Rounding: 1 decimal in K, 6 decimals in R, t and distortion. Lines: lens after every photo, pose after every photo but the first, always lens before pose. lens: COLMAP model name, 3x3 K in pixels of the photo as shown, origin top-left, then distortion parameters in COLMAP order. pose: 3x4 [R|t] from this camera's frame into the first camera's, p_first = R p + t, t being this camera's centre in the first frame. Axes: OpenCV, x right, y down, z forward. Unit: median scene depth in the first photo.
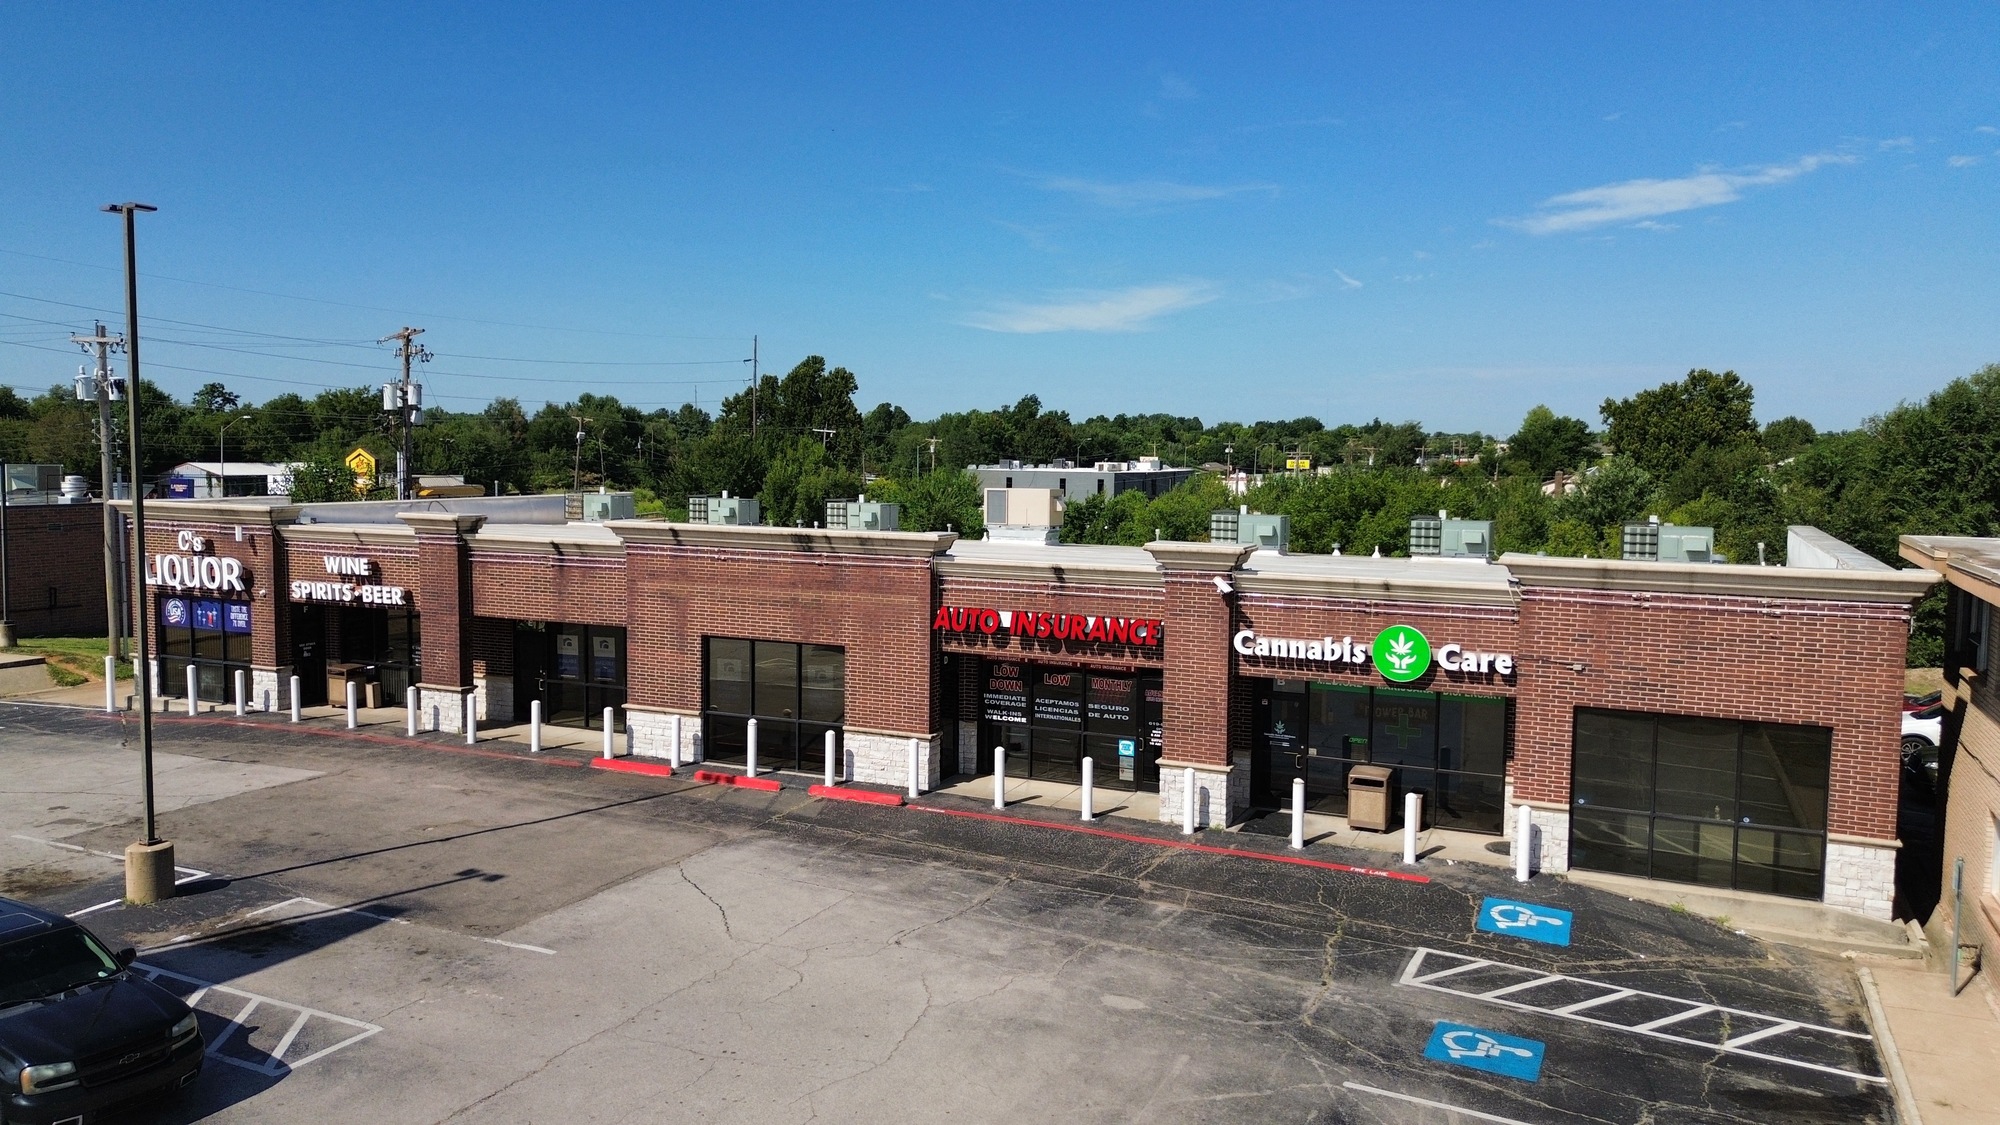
lens RADIAL K [[1416.5, 0, 1000.0], [0, 1416.5, 562.5], [0, 0, 1]] dist [0.081463, -0.100058]
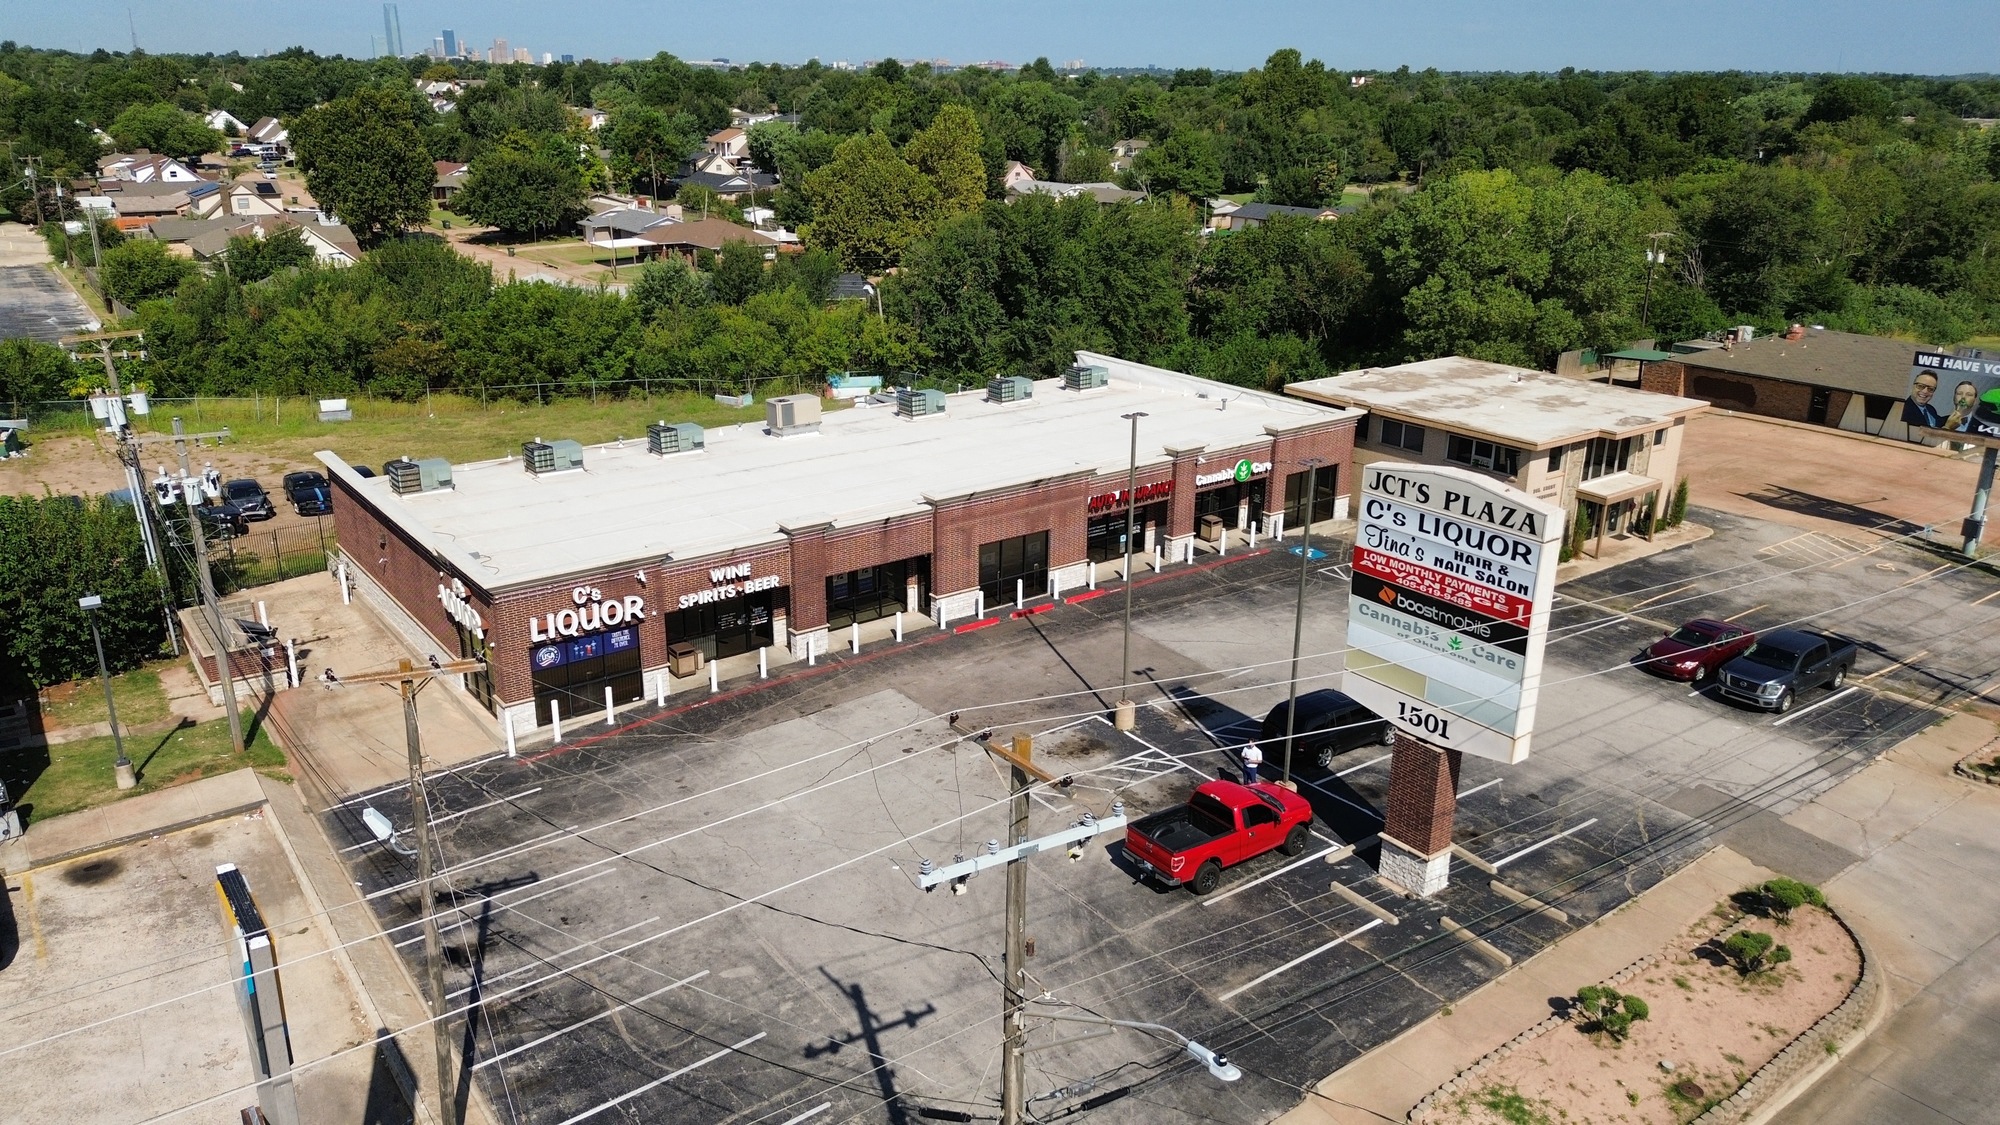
lens RADIAL K [[1409.0, 0, 1002.1], [0, 1409.0, 566.1], [0, 0, 1]] dist [0.140970, -0.269466]
pose [[0.466301, -0.296251, 0.833546, -1.793225], [0.066535, 0.951334, 0.300894, -0.485854], [-0.882120, -0.084847, 0.463319, 0.158886]]
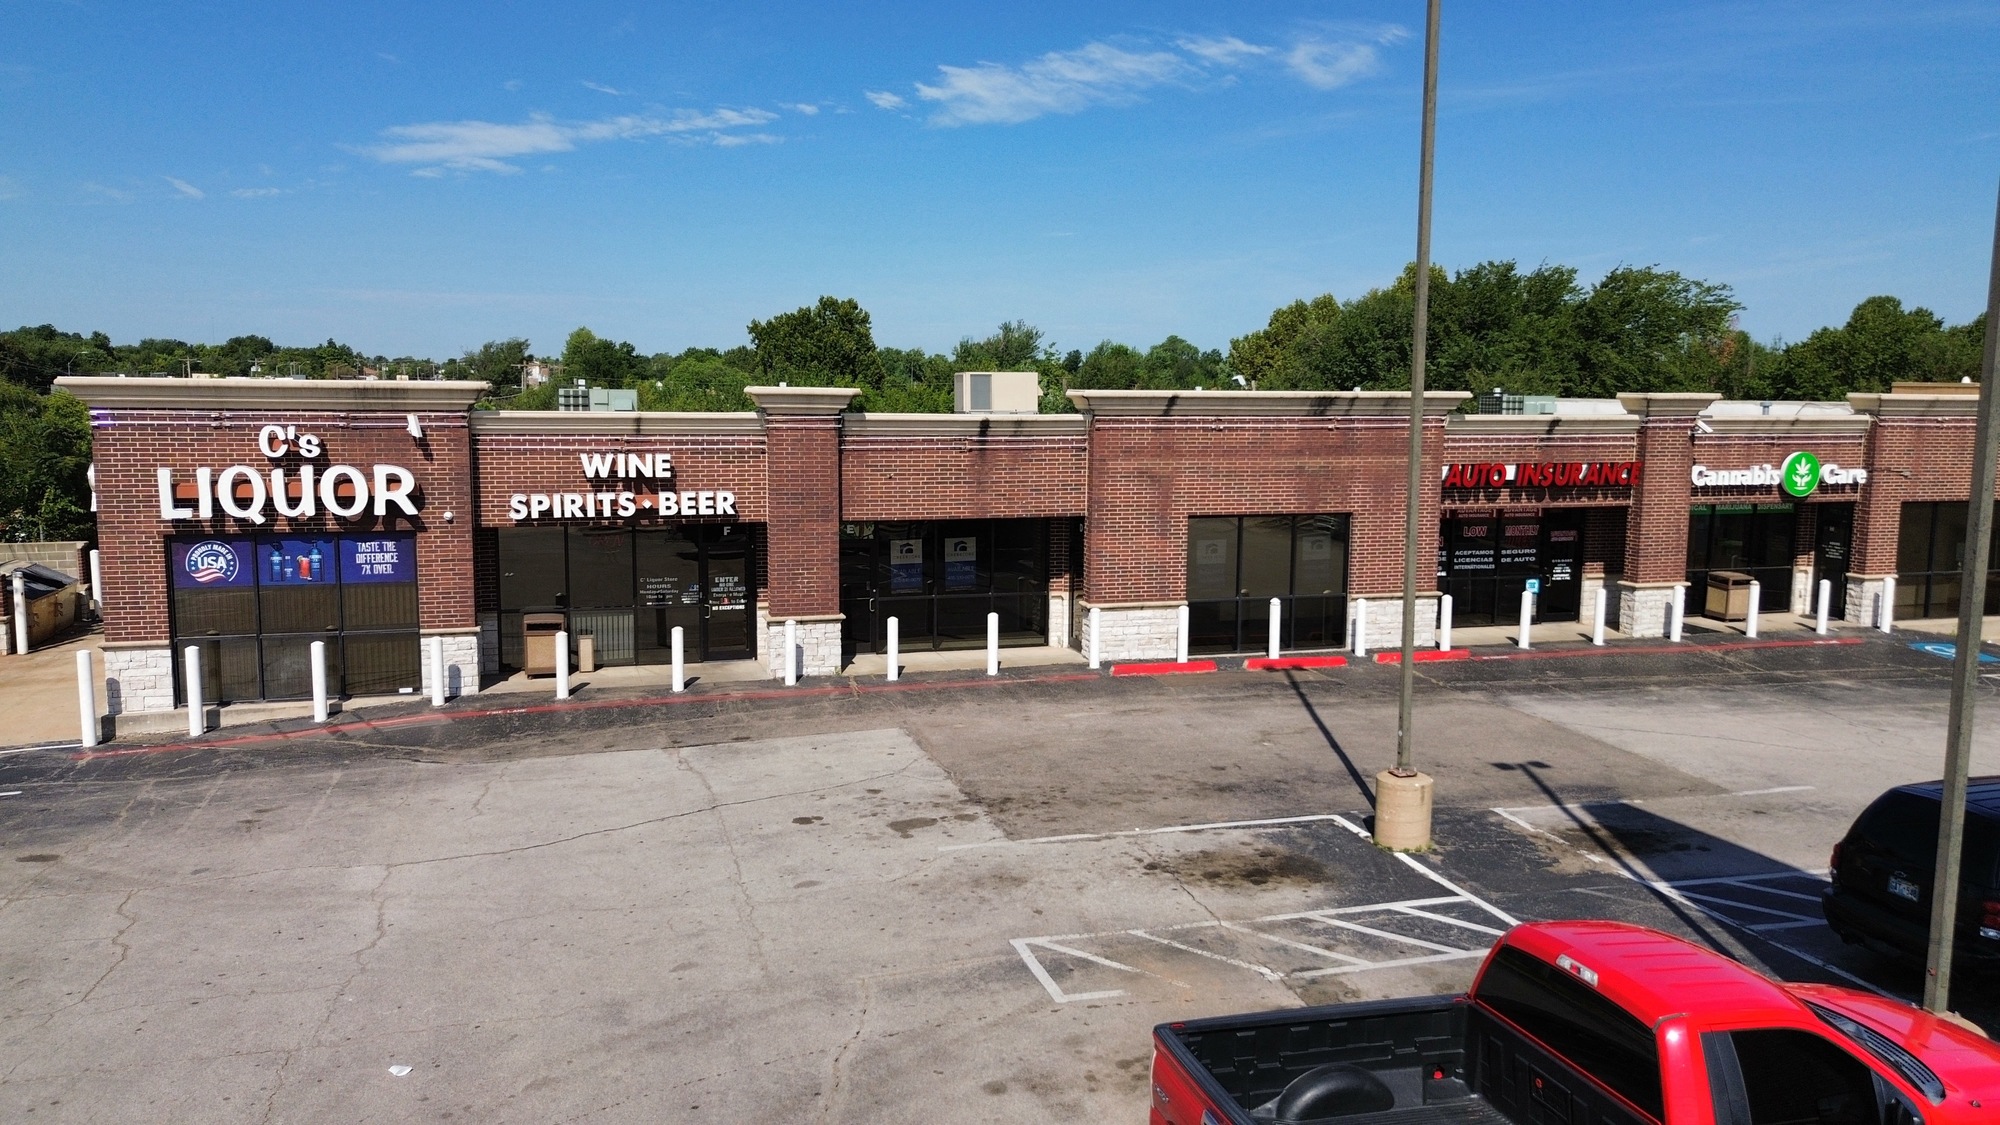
lens RADIAL K [[1426.7, 0, 997.5], [0, 1426.7, 562.4], [0, 0, 1]] dist [0.068811, -0.084393]
pose [[0.747510, -0.085670, 0.658703, -0.952887], [0.052725, 0.996172, 0.069728, 0.012020], [-0.662155, -0.017392, 0.749165, 0.431655]]
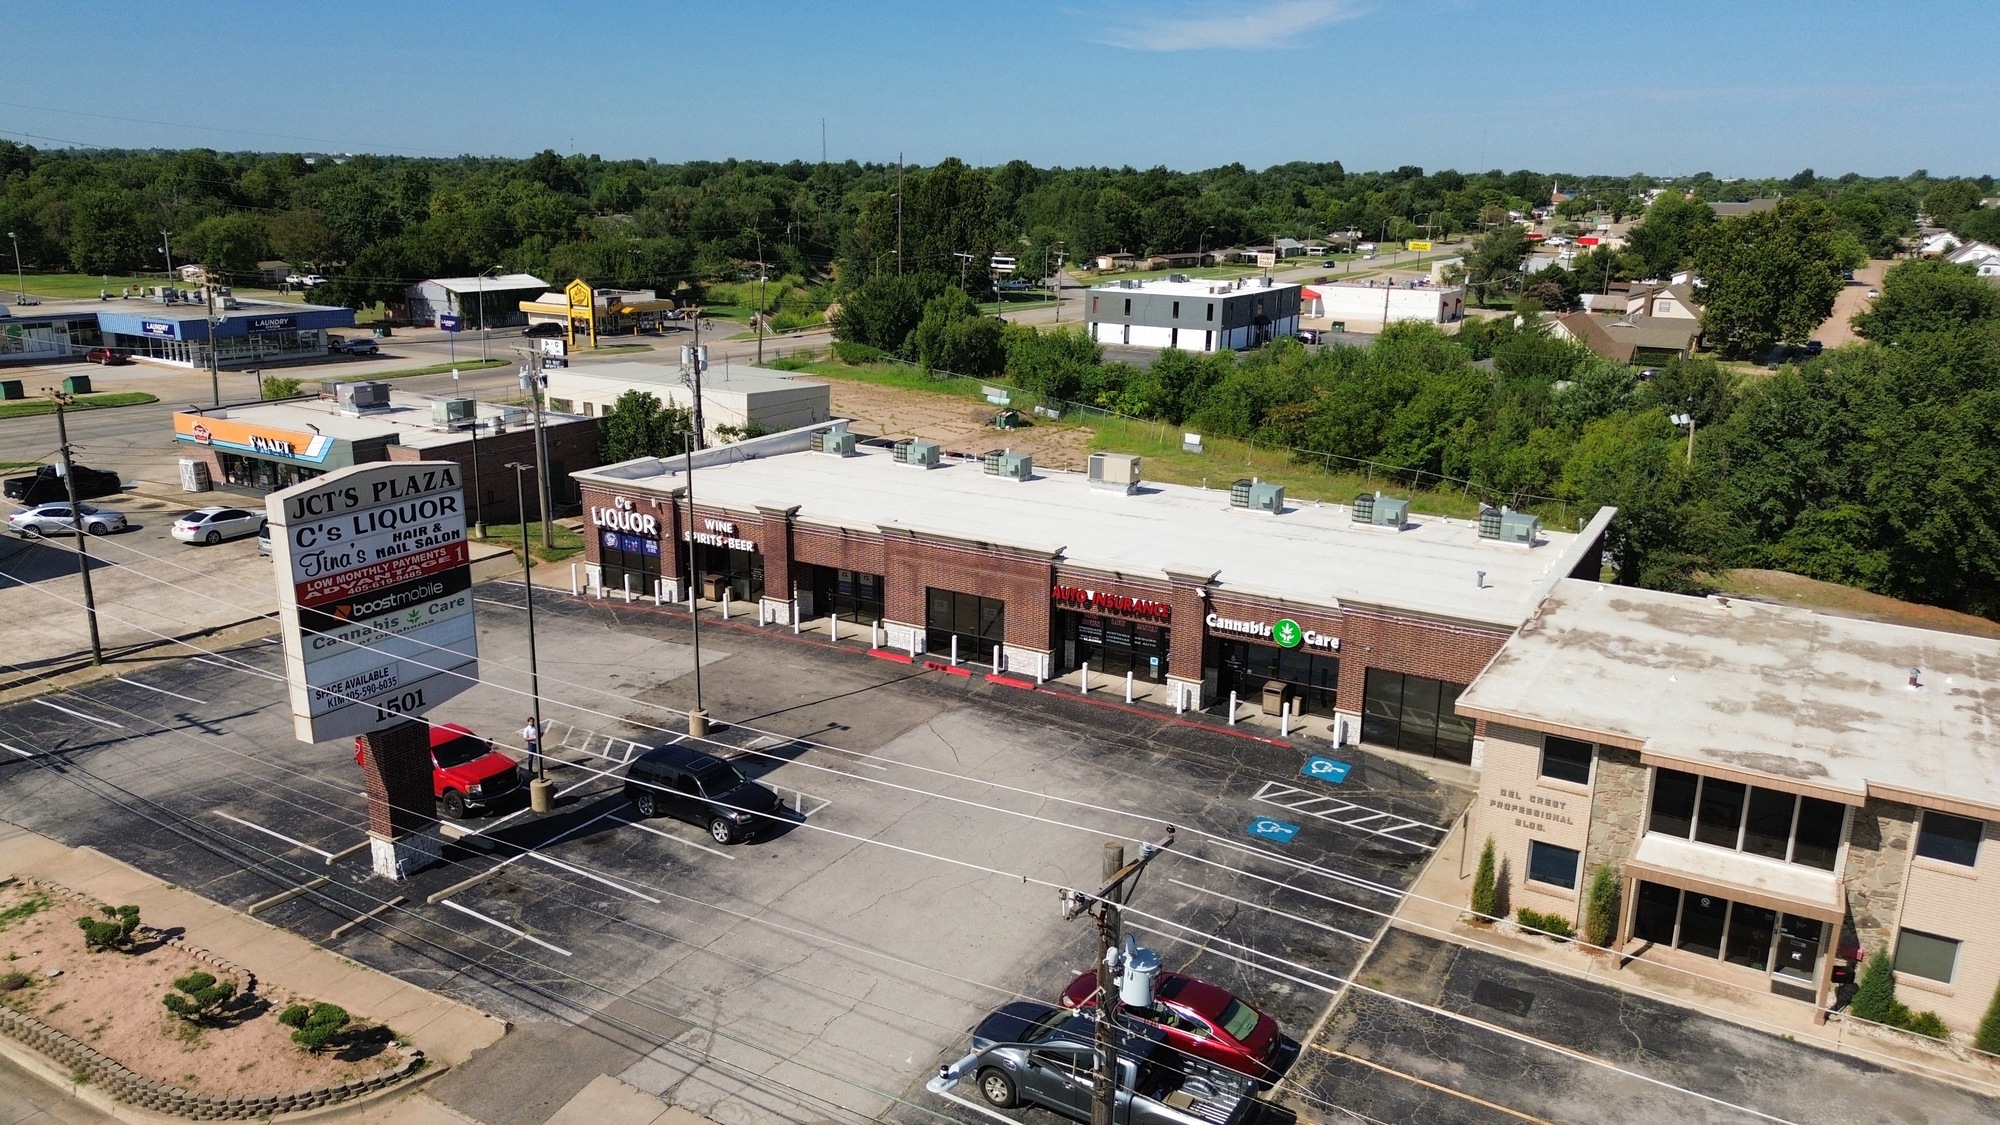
lens RADIAL K [[1409.0, 0, 1002.1], [0, 1409.0, 566.1], [0, 0, 1]] dist [0.140970, -0.269466]
pose [[0.996076, 0.028083, -0.083928, 0.041686], [-0.012156, 0.982745, 0.184566, -0.330918], [0.087663, -0.182821, 0.979230, -0.811506]]
